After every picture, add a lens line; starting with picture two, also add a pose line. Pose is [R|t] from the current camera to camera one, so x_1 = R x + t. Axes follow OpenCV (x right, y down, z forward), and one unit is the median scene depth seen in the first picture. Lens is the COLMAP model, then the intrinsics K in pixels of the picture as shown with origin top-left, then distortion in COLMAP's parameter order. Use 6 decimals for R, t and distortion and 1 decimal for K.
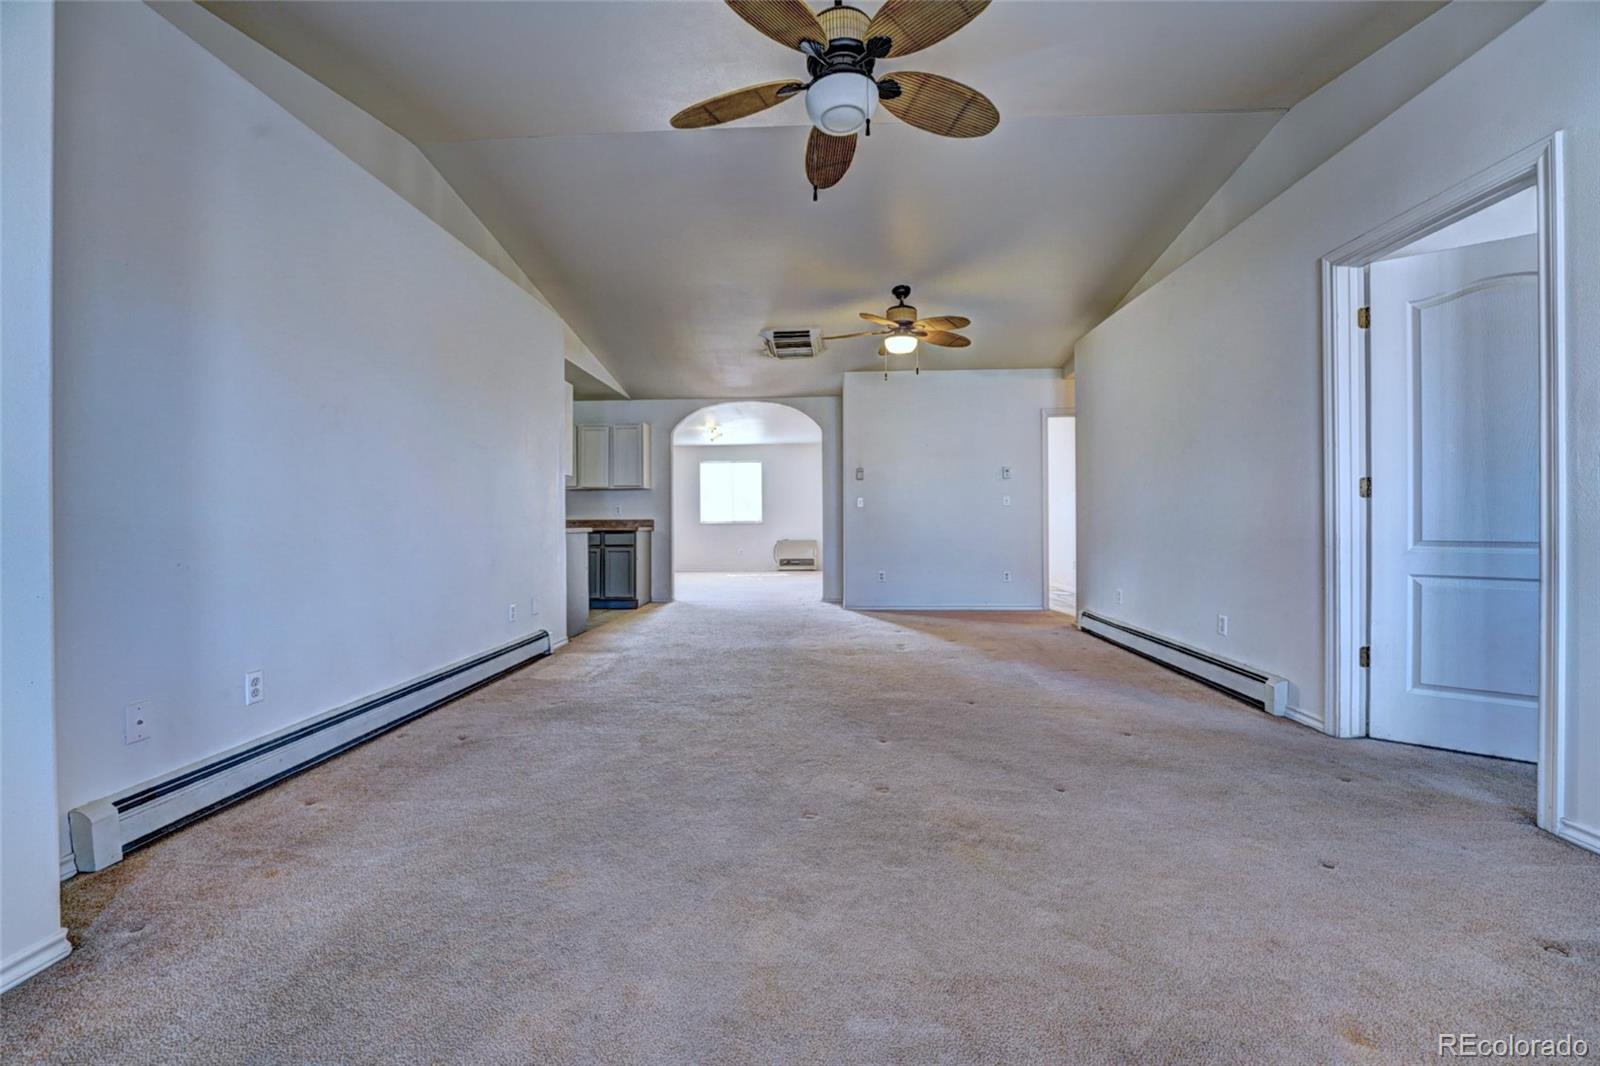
lens RADIAL K [[644.3, 0, 797.2], [0, 644.3, 512.9], [0, 0, 1]] dist [-0.024811, 0.001269]
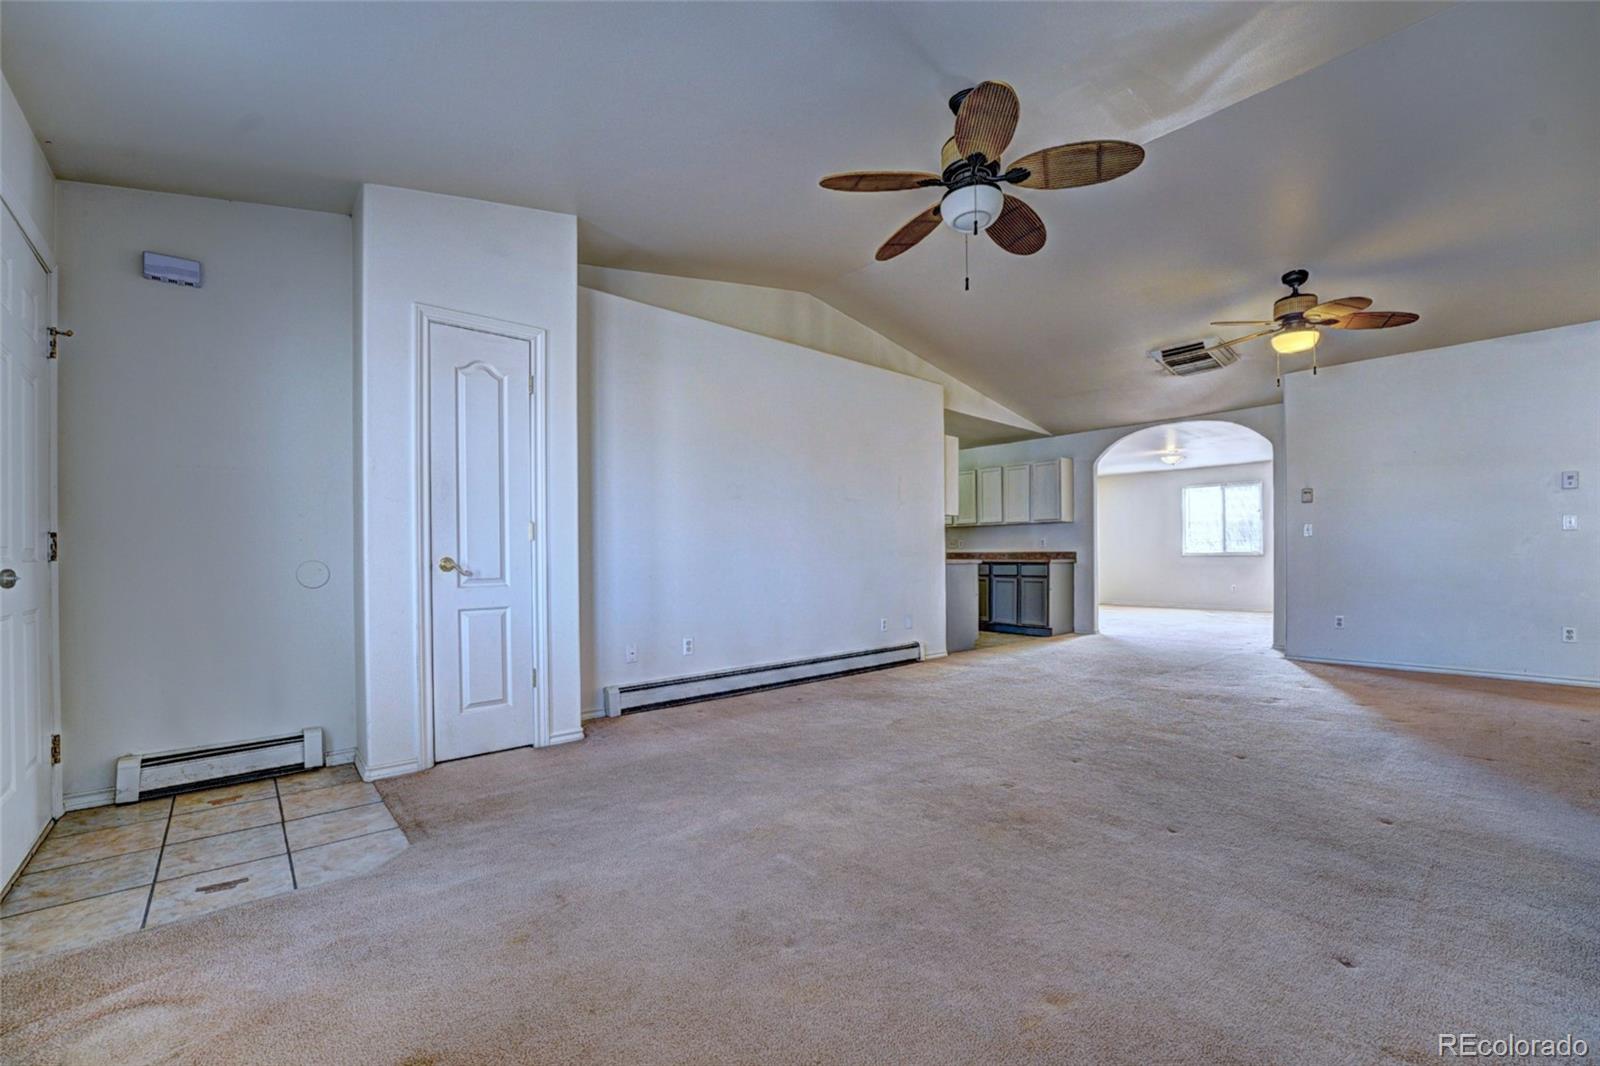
lens RADIAL K [[644.3, 0, 802.7], [0, 644.3, 548.1], [0, 0, 1]] dist [-0.024811, 0.001269]
pose [[0.710749, -0.006443, -0.703416, 0.281906], [0.010800, 0.999940, 0.001754, -0.002732], [0.703362, -0.008844, 0.710777, -0.034759]]
